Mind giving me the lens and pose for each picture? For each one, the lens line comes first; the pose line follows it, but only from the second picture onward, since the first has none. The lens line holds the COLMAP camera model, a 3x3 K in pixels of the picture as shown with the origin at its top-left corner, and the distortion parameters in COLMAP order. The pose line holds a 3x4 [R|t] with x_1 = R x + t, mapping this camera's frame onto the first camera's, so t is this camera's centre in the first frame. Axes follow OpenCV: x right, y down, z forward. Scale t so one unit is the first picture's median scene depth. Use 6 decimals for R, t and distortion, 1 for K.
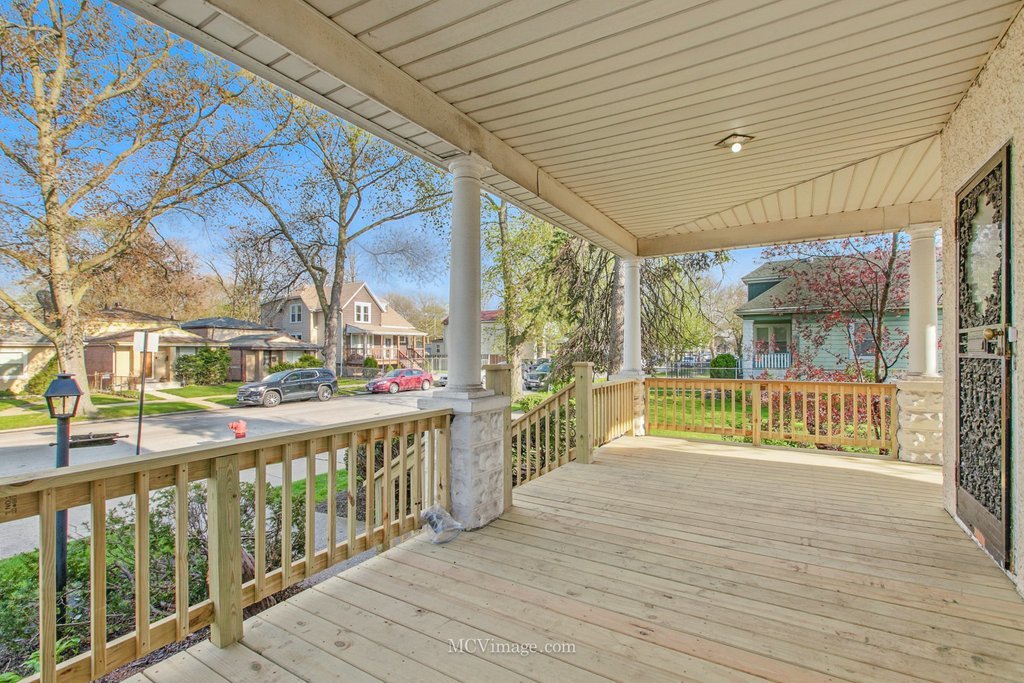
lens RADIAL K [[462.6, 0, 515.9], [0, 462.6, 347.2], [0, 0, 1]] dist [-0.016105, -0.000320]
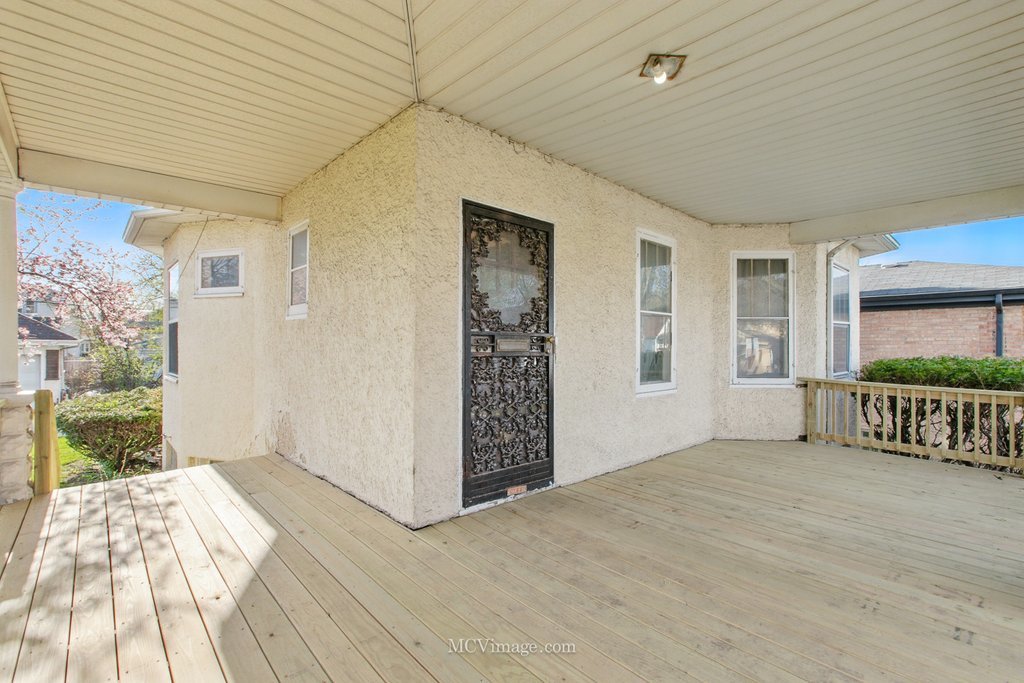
lens RADIAL K [[462.6, 0, 510.0], [0, 462.6, 344.0], [0, 0, 1]] dist [-0.016105, -0.000320]
pose [[-0.960314, 0.004070, 0.278890, 0.656736], [-0.001166, 0.999826, -0.018604, 0.010371], [-0.278918, -0.018190, -0.960143, 2.312284]]
